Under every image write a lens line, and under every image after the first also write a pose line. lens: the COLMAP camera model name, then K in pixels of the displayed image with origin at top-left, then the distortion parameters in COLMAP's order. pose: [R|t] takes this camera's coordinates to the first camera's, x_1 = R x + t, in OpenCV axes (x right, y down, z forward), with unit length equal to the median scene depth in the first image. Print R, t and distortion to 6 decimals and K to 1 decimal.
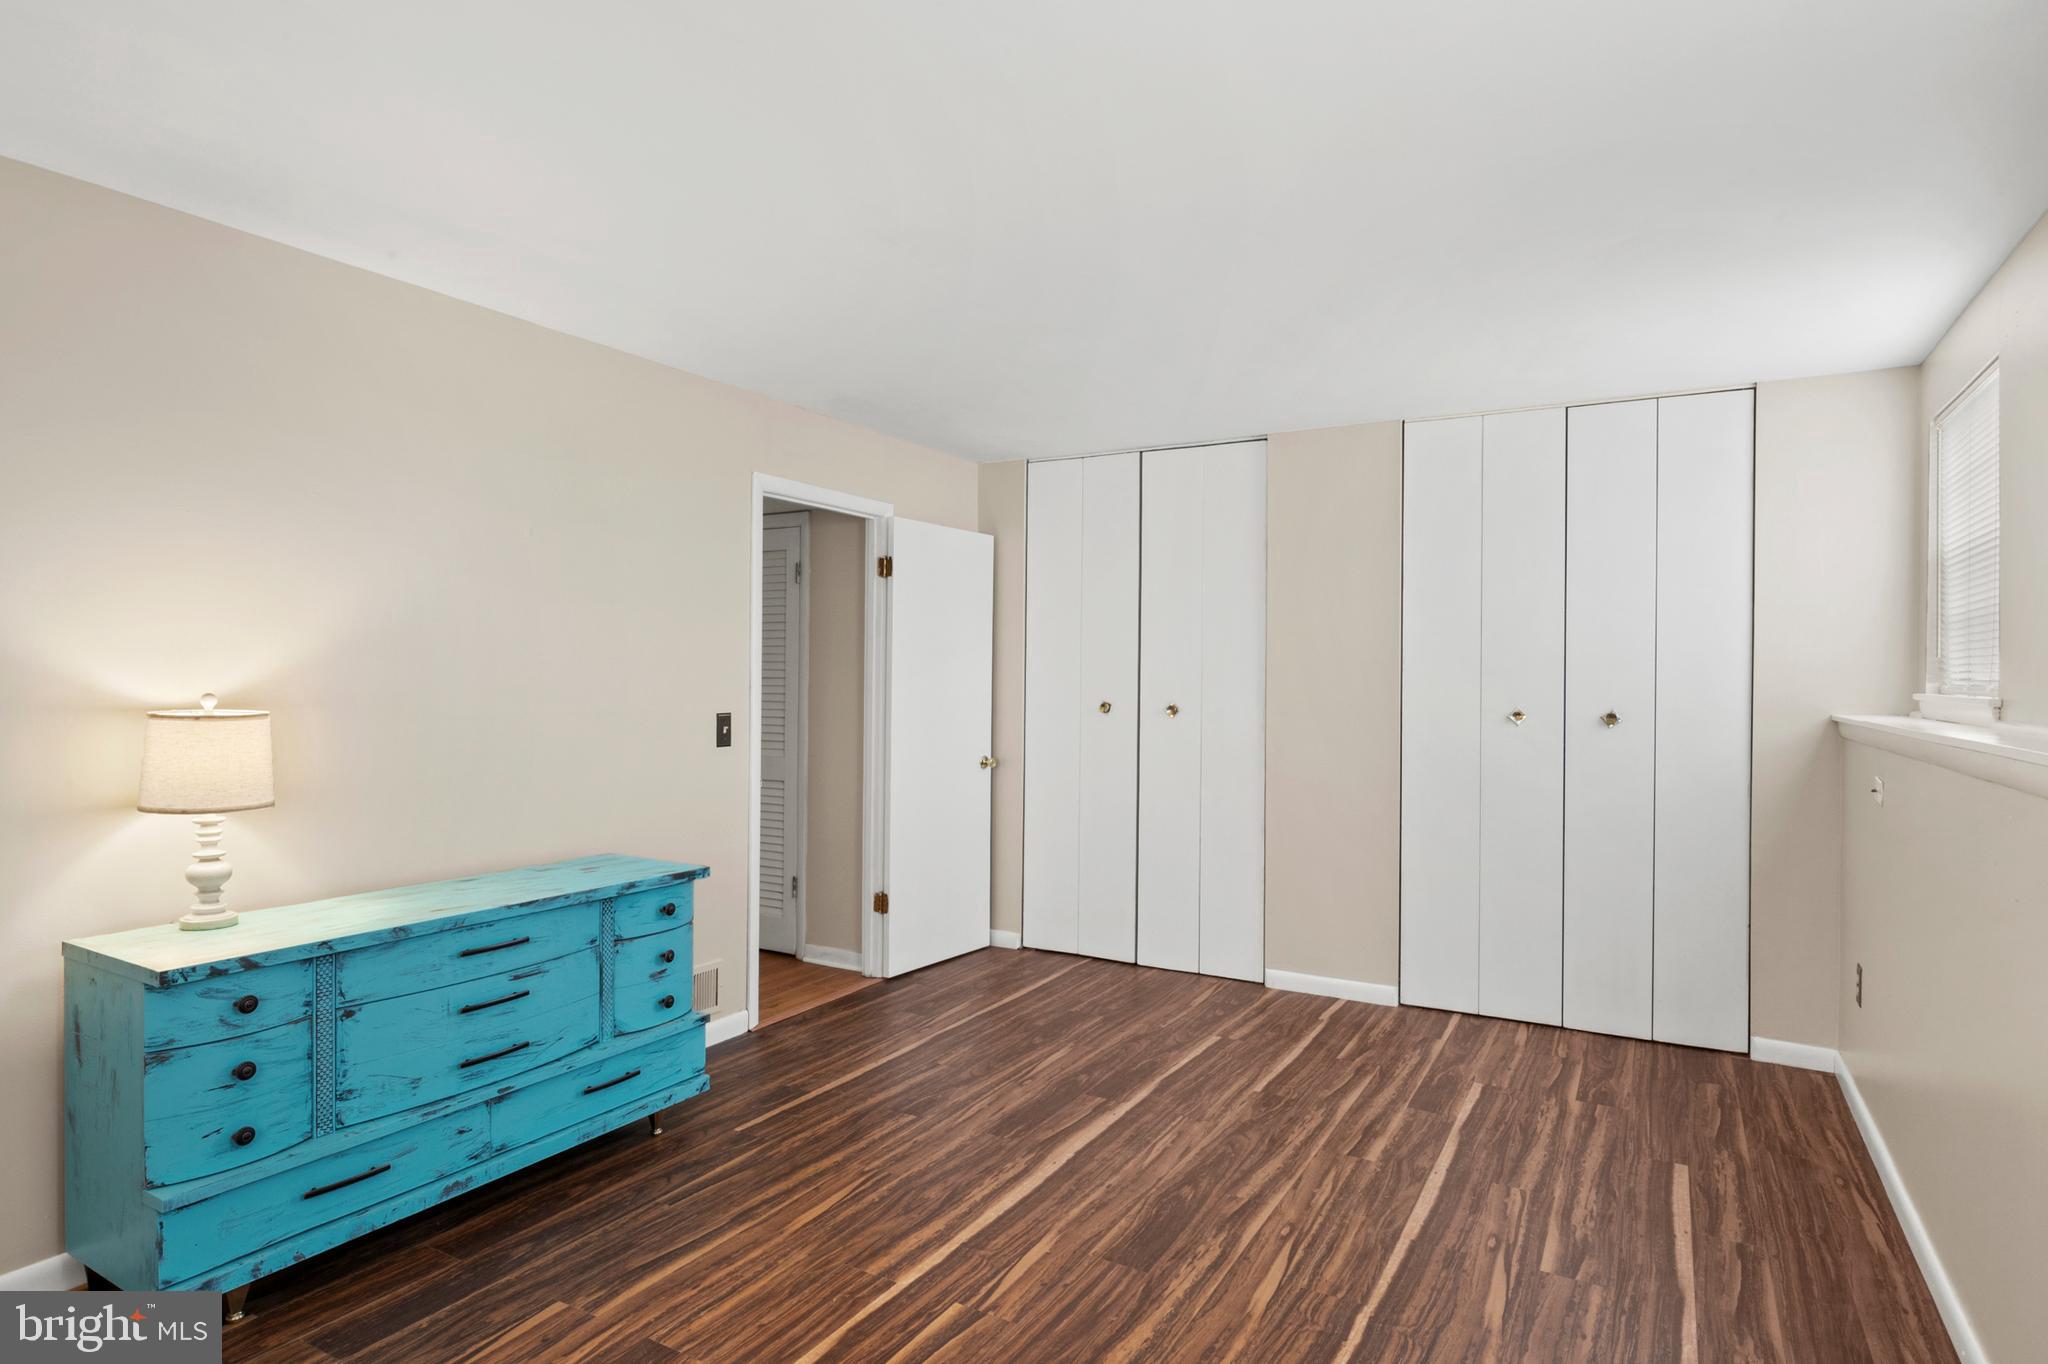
lens RADIAL K [[1123.9, 0, 1021.3], [0, 1123.9, 684.2], [0, 0, 1]] dist [0.006050, -0.000019]
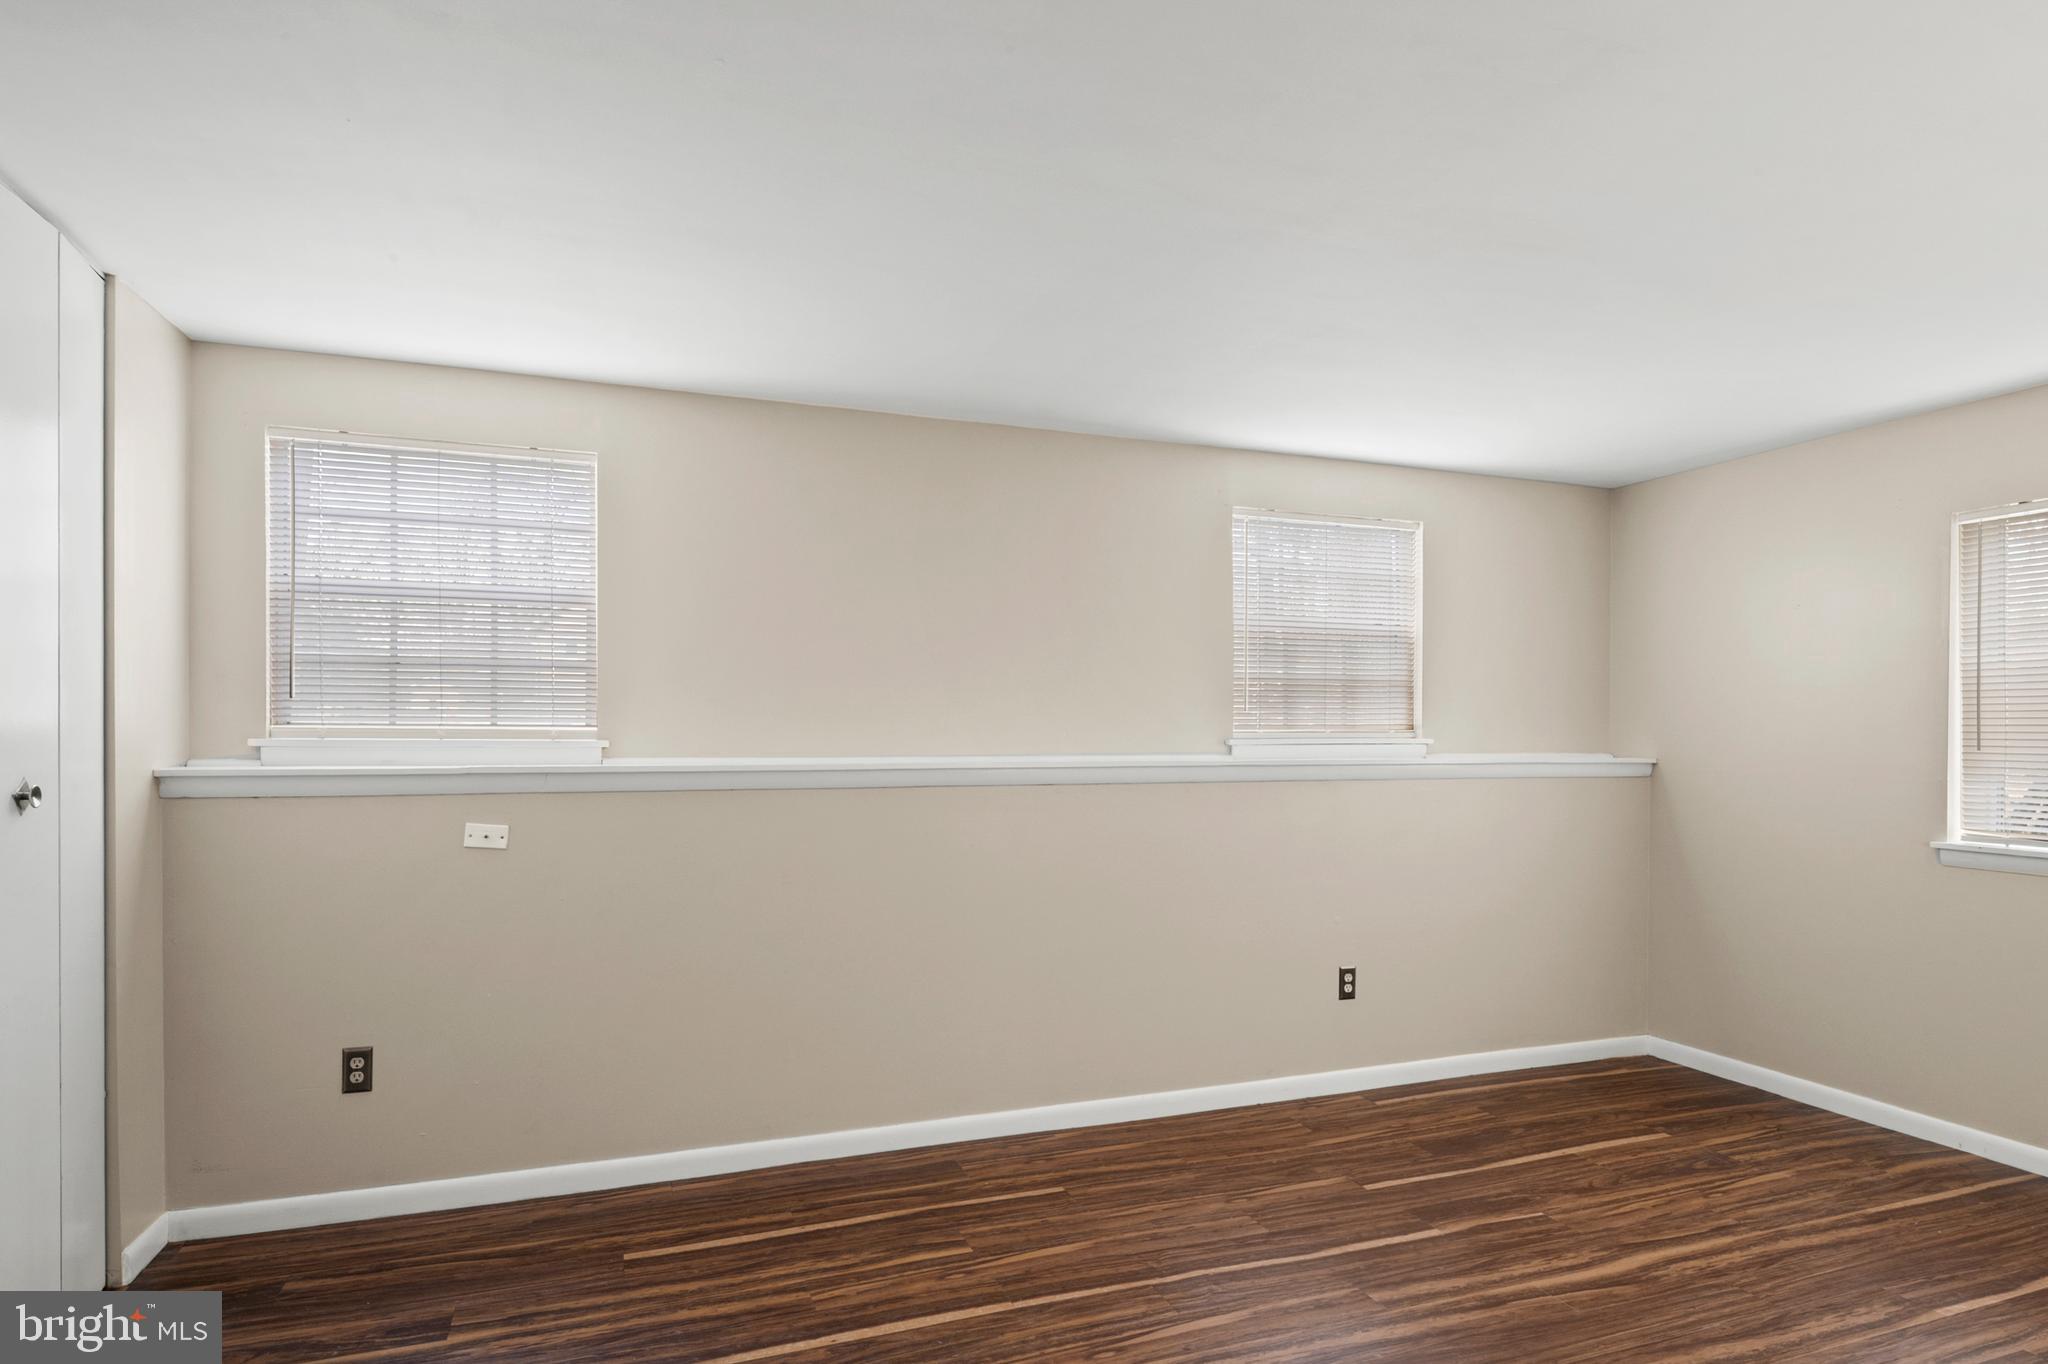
lens RADIAL K [[1123.9, 0, 1019.8], [0, 1123.9, 691.0], [0, 0, 1]] dist [0.006050, -0.000019]
pose [[-0.759923, 0.002015, 0.650010, -0.273976], [-0.008799, 0.999872, -0.013385, -0.026727], [-0.649953, -0.015891, -0.759808, 1.599096]]
